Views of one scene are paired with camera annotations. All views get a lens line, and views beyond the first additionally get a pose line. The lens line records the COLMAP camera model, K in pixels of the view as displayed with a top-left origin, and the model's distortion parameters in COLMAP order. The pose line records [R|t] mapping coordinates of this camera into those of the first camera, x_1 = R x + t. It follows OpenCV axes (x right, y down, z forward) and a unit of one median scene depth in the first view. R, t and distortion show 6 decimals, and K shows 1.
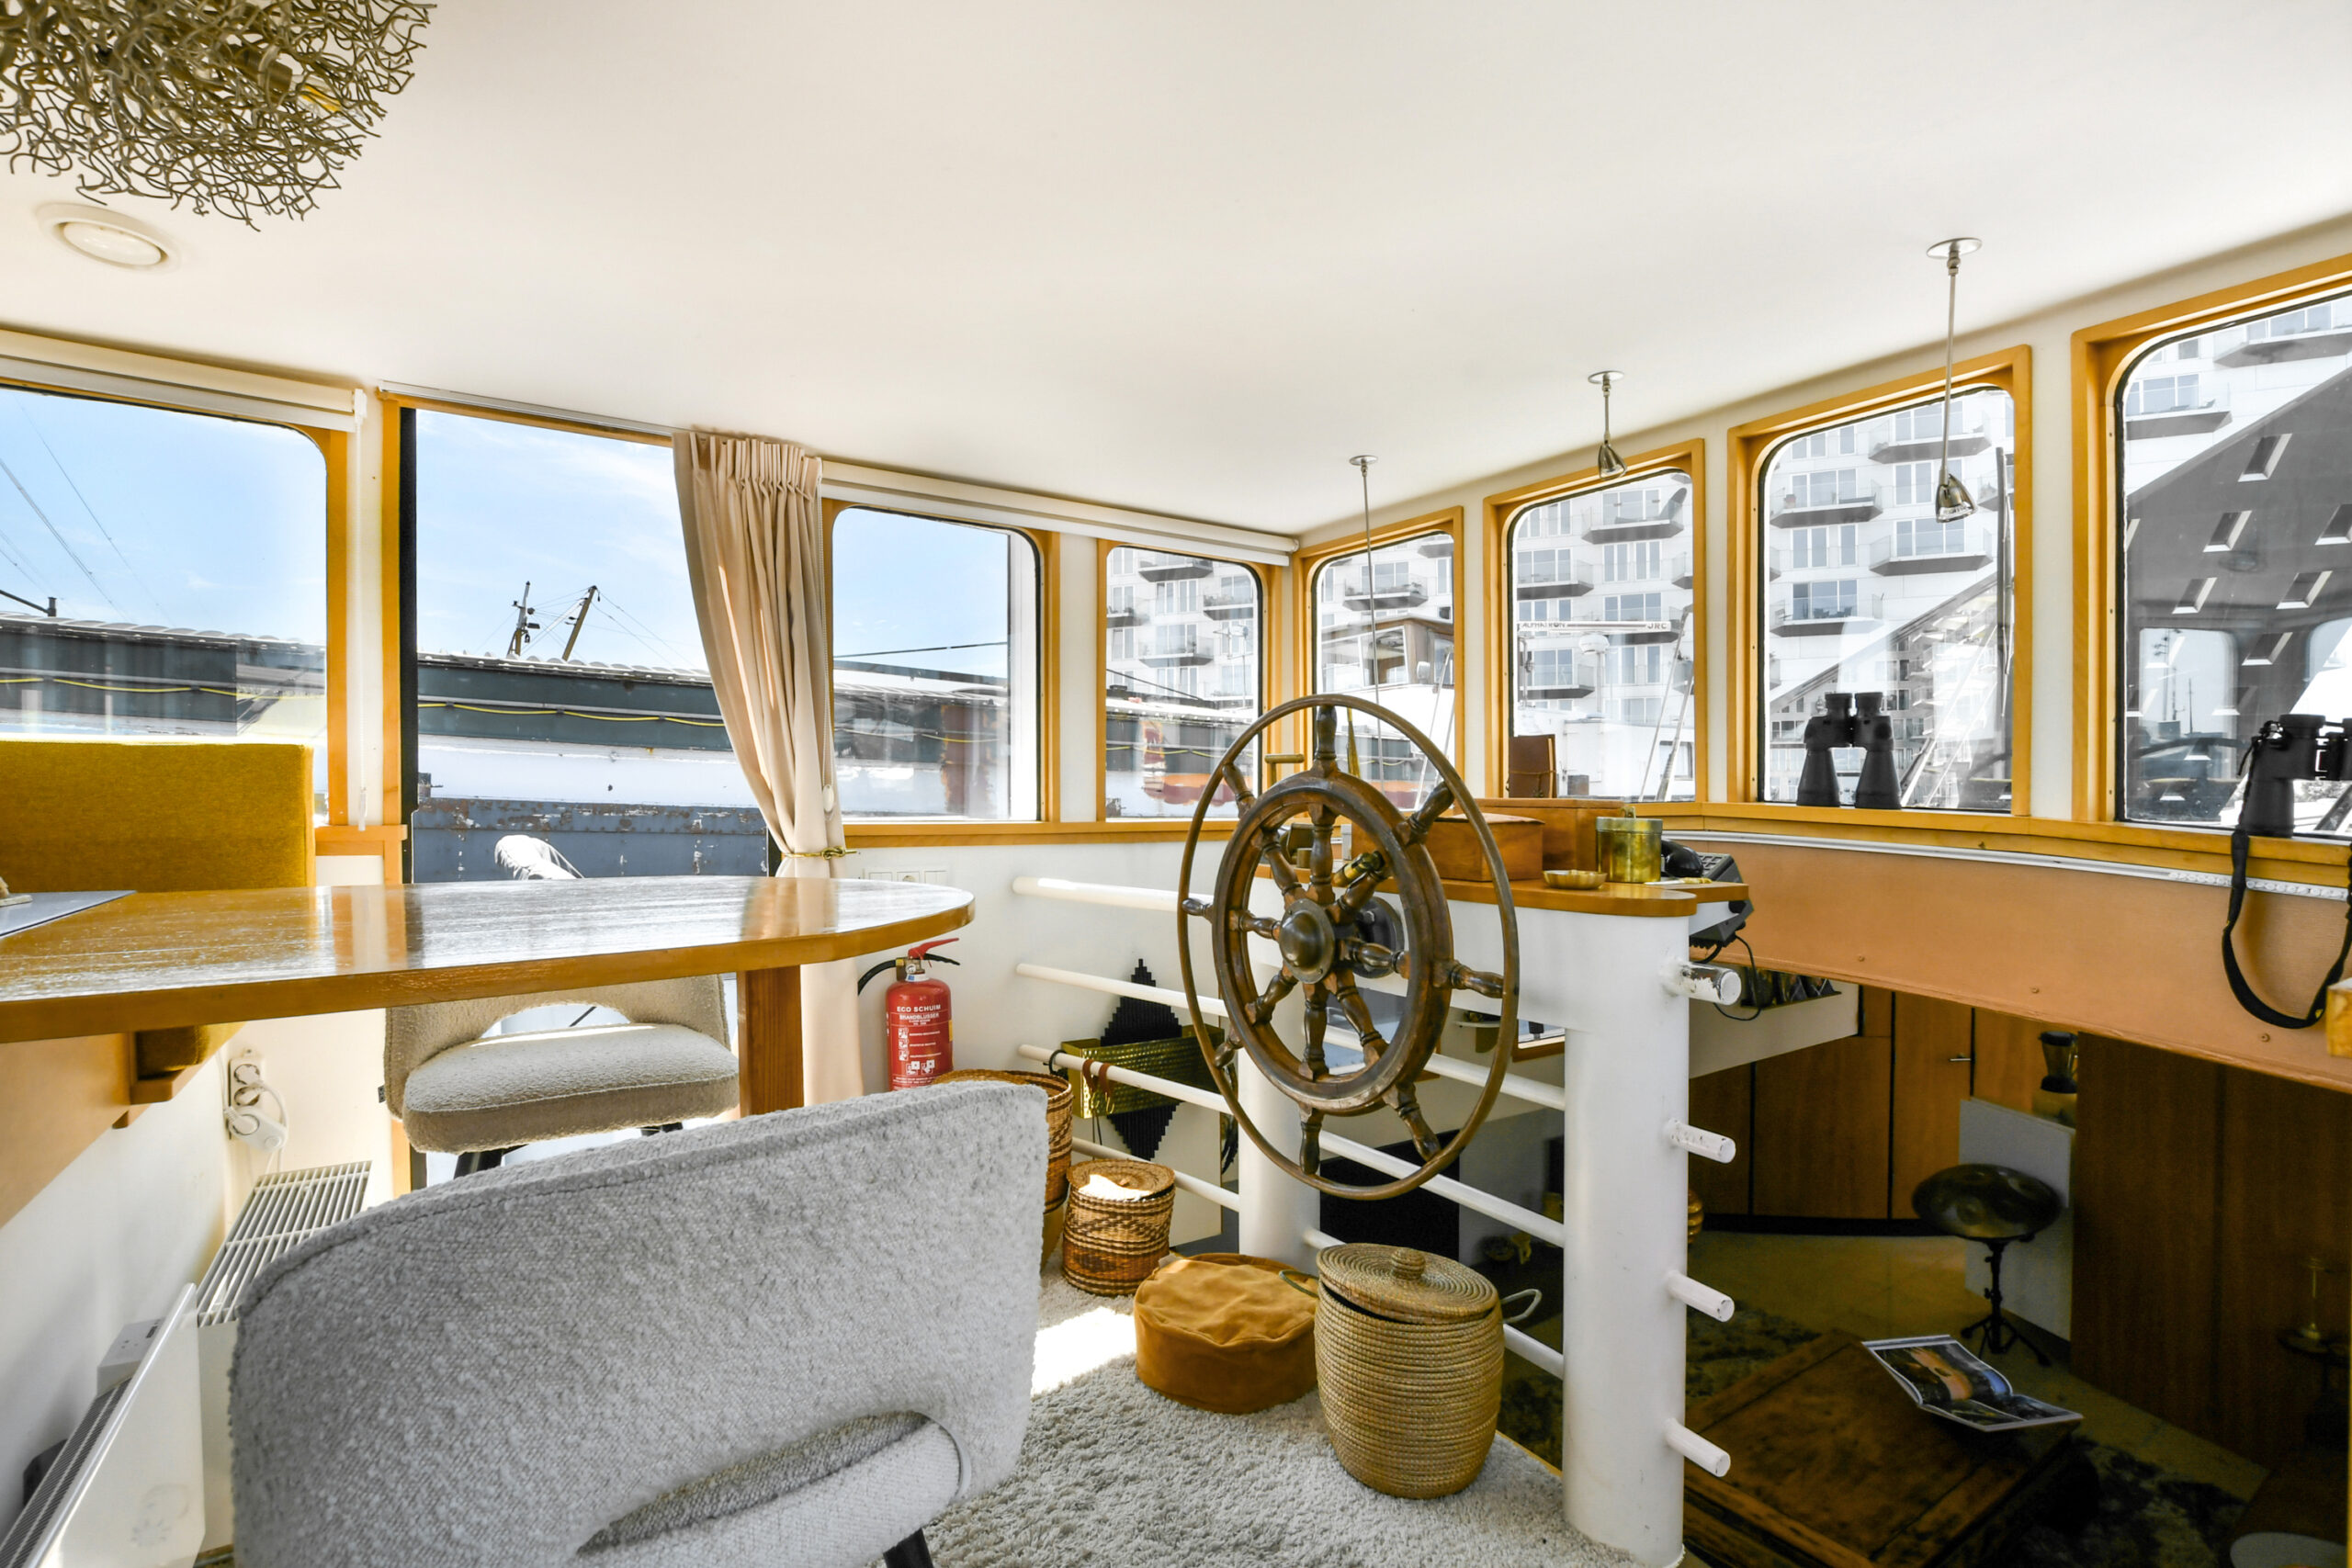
lens RADIAL K [[1116.2, 0, 1190.5], [0, 1116.2, 802.8], [0, 0, 1]] dist [-0.018048, 0.000755]
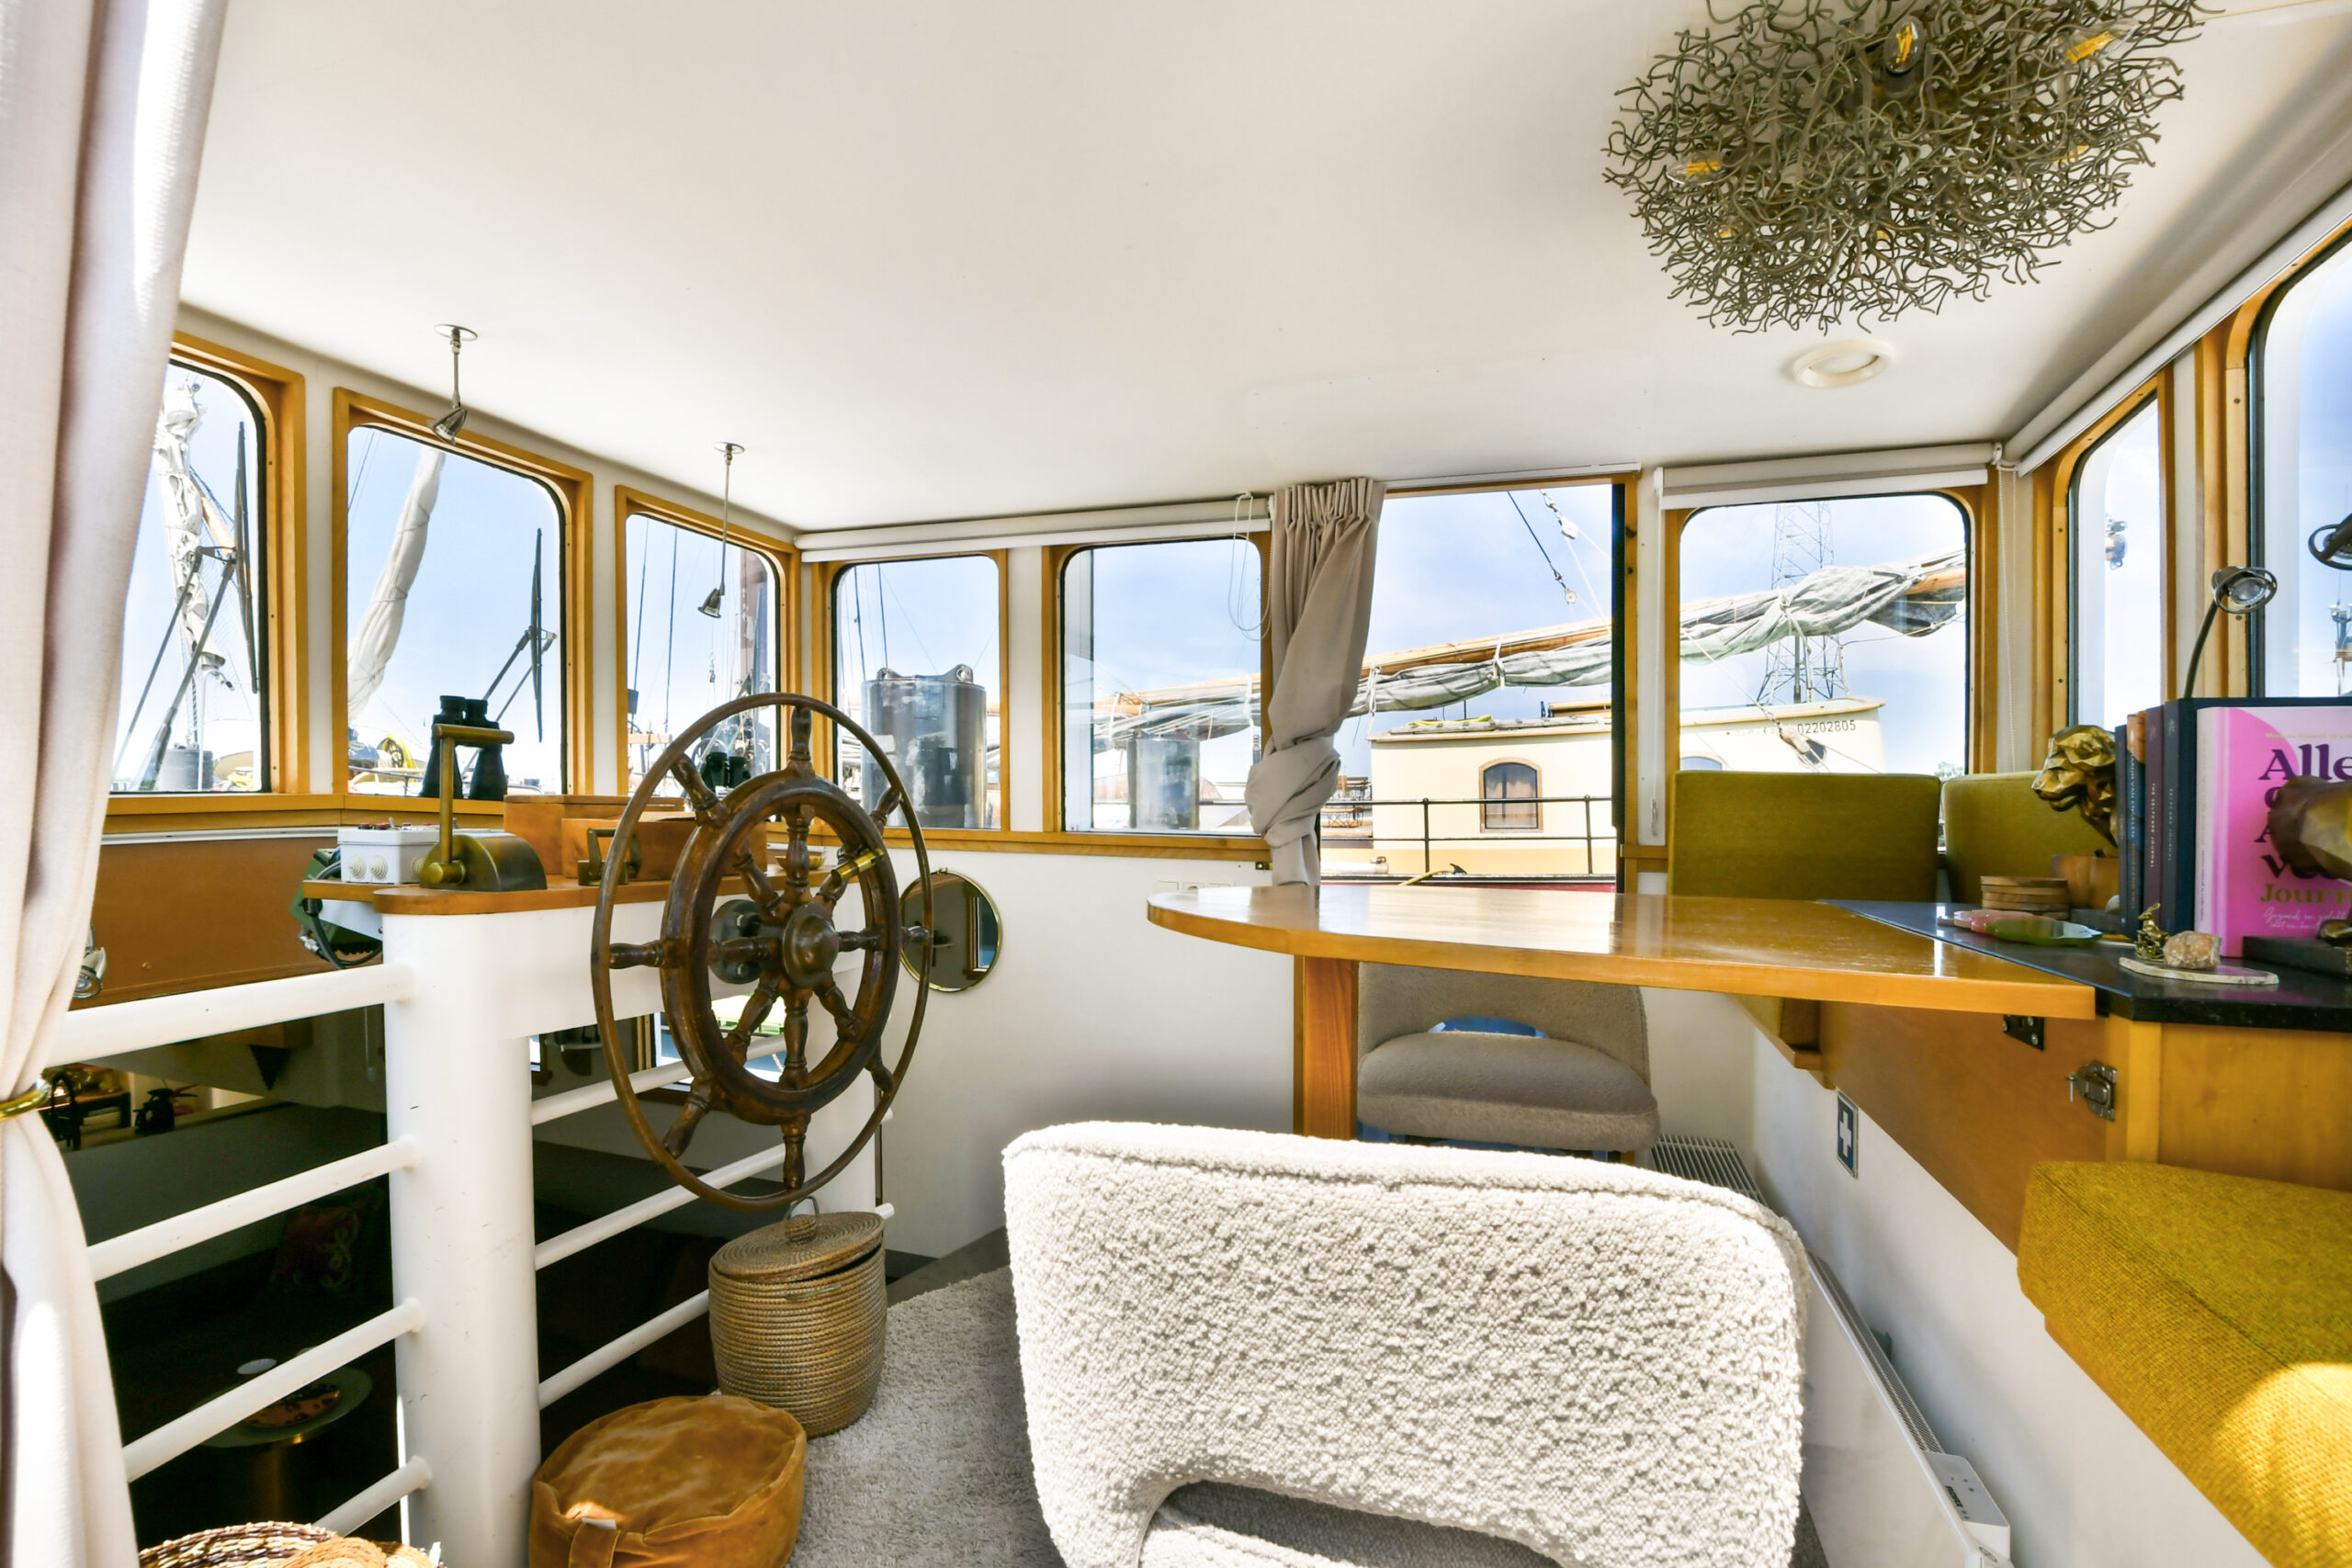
lens RADIAL K [[1116.2, 0, 1190.5], [0, 1116.2, 802.8], [0, 0, 1]] dist [-0.018048, 0.000755]
pose [[-0.631543, -0.015211, 0.775192, -0.751087], [-0.004350, 0.999861, 0.016076, -0.013384], [-0.775329, 0.006781, -0.631522, 1.156082]]
